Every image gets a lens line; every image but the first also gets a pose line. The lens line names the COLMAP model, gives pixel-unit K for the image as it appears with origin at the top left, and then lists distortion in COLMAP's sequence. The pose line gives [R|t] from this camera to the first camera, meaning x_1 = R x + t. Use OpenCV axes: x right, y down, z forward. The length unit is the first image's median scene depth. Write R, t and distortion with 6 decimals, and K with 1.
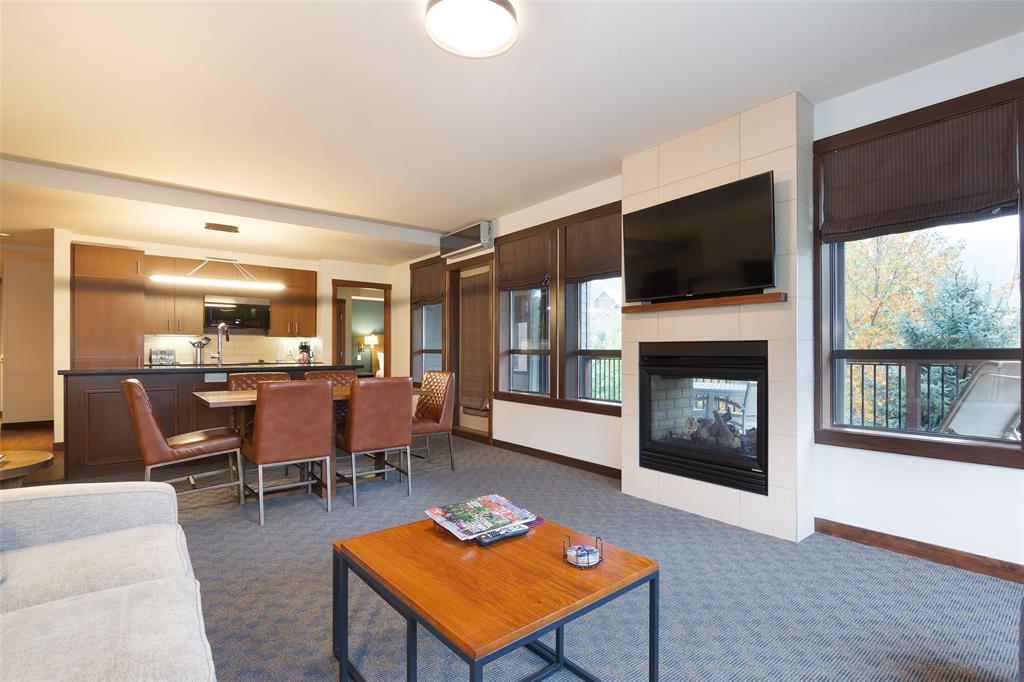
lens RADIAL K [[472.7, 0, 515.7], [0, 472.7, 344.2], [0, 0, 1]] dist [-0.017726, -0.000451]
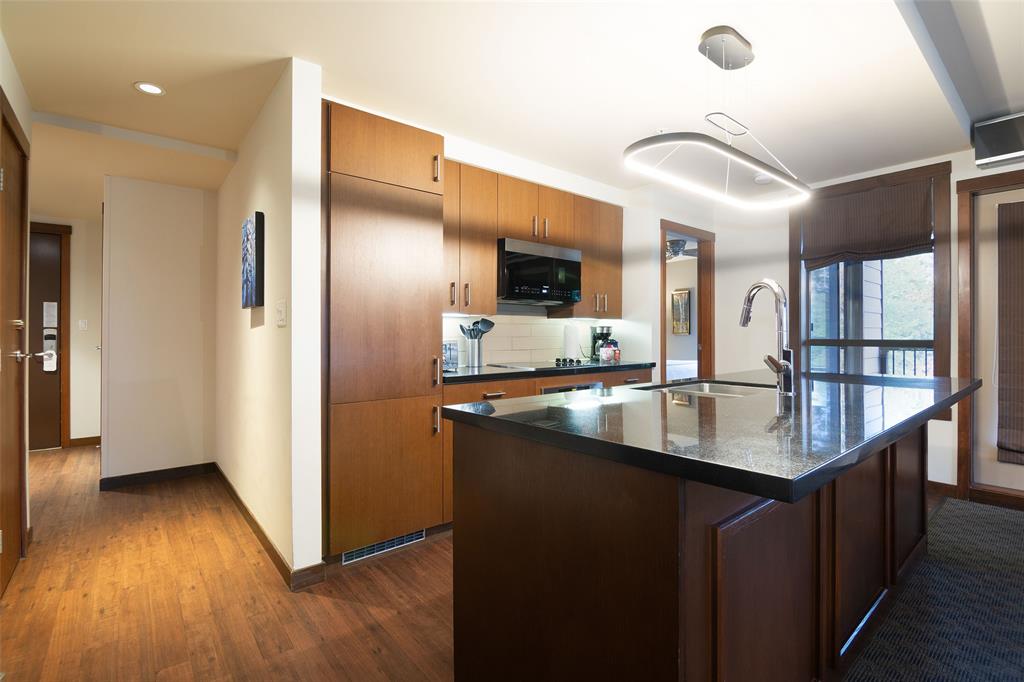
lens RADIAL K [[472.7, 0, 508.6], [0, 472.7, 335.4], [0, 0, 1]] dist [-0.017726, -0.000451]
pose [[0.999999, 0.001262, 0.000182, -1.147176], [-0.001264, 0.999948, 0.010087, -0.000938], [-0.000170, -0.010087, 0.999949, 0.820285]]
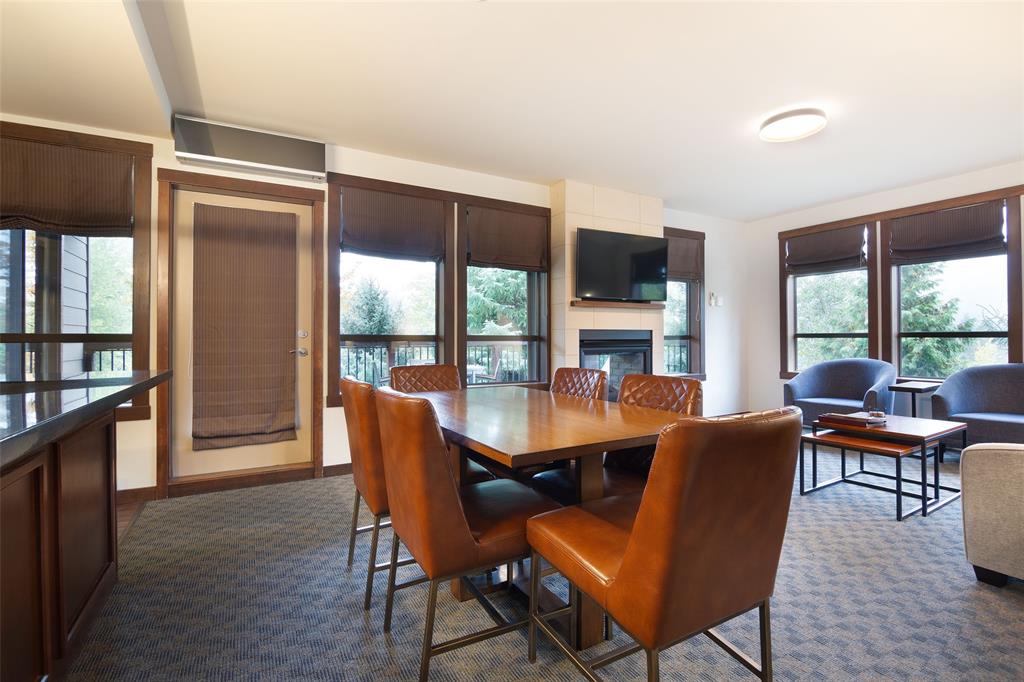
lens RADIAL K [[472.7, 0, 512.0], [0, 472.7, 338.6], [0, 0, 1]] dist [-0.017726, -0.000451]
pose [[0.175955, 0.007057, 0.984373, -1.003269], [-0.007070, 0.999958, -0.005905, 0.028751], [-0.984373, -0.005920, 0.175998, 0.927298]]
